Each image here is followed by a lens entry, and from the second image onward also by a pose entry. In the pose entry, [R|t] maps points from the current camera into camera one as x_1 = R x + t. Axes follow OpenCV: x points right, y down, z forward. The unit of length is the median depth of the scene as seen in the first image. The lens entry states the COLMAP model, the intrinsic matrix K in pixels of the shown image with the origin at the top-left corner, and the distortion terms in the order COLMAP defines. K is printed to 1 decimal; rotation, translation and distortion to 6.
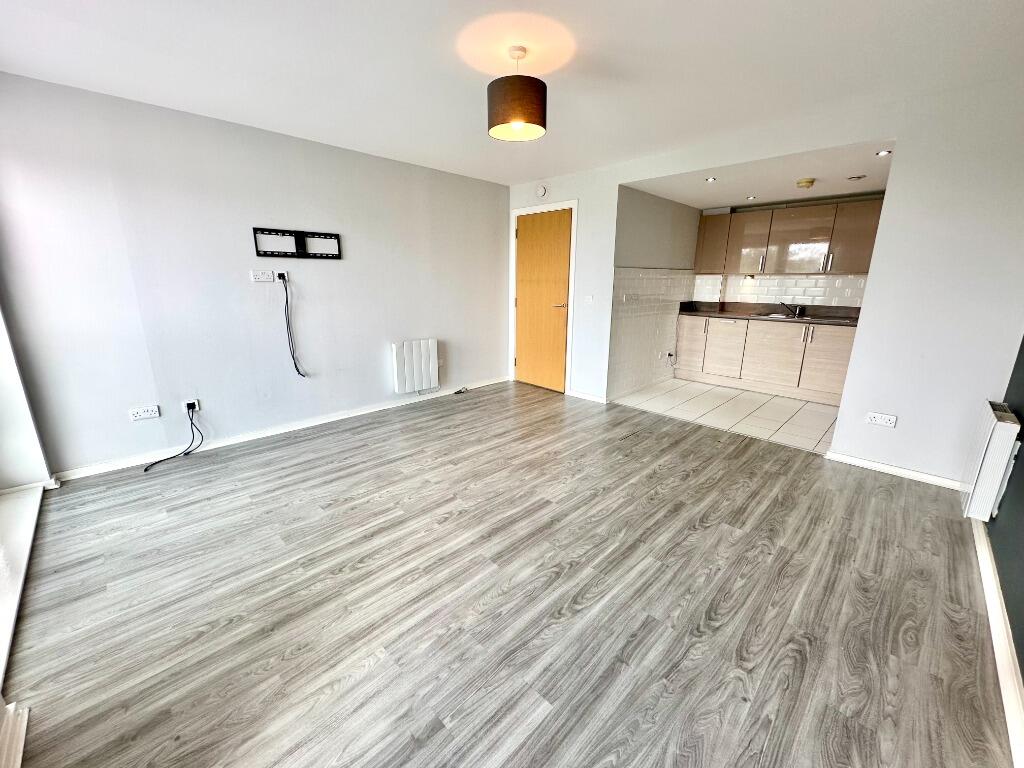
lens RADIAL K [[407.6, 0, 511.3], [0, 407.6, 383.1], [0, 0, 1]] dist [-0.000399, -0.000147]
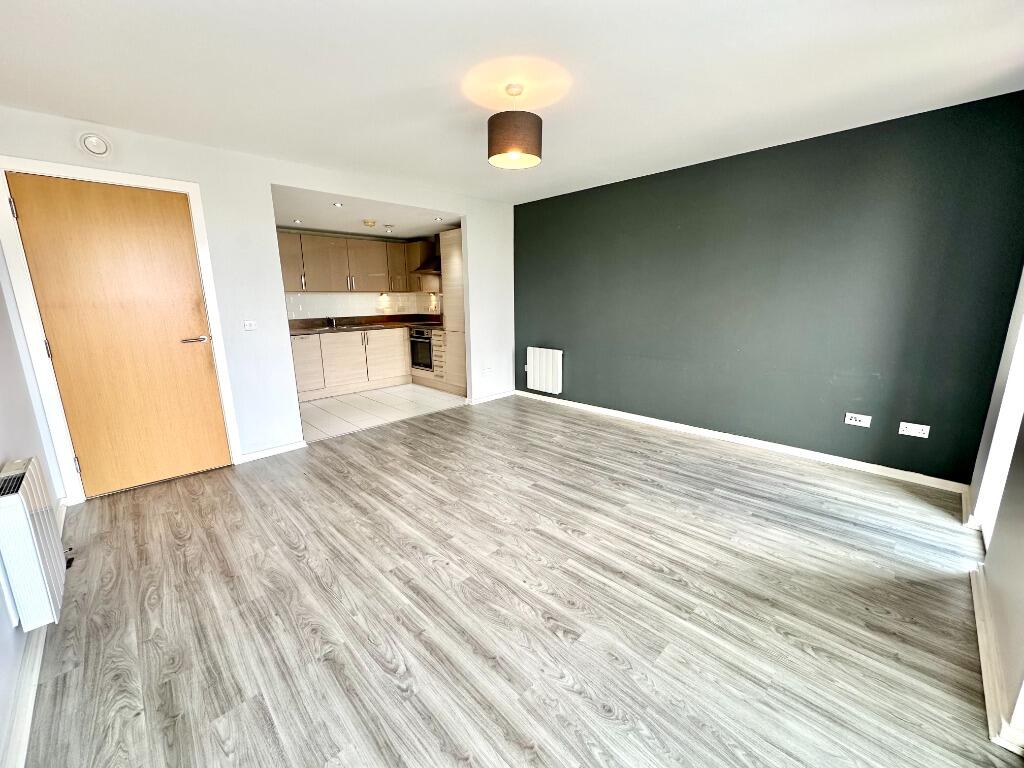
lens RADIAL K [[407.6, 0, 511.3], [0, 407.6, 383.1], [0, 0, 1]] dist [-0.000399, -0.000147]
pose [[0.003305, -0.215908, 0.976408, -0.966261], [0.258371, 0.943444, 0.207744, -0.238469], [-0.966040, 0.251589, 0.058902, 0.905859]]
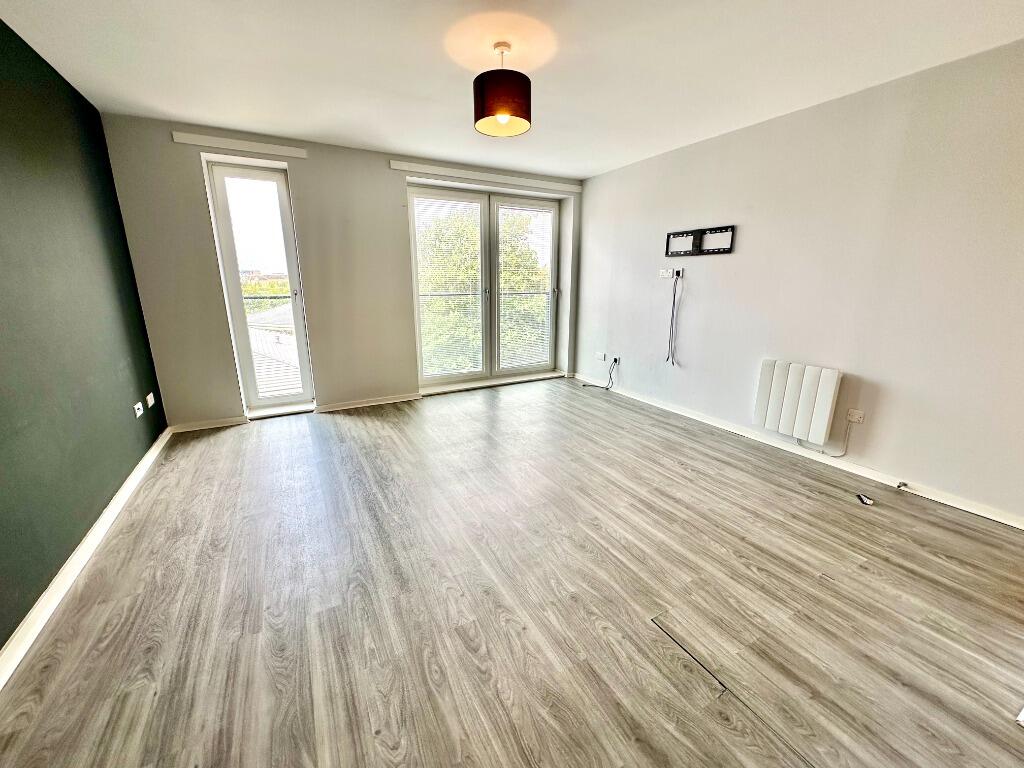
lens RADIAL K [[407.6, 0, 511.3], [0, 407.6, 383.1], [0, 0, 1]] dist [-0.000399, -0.000147]
pose [[-0.272981, 0.232111, -0.933598, 0.918853], [-0.240541, 0.923163, 0.299850, -0.275782], [0.931462, 0.306422, -0.196174, 1.173187]]
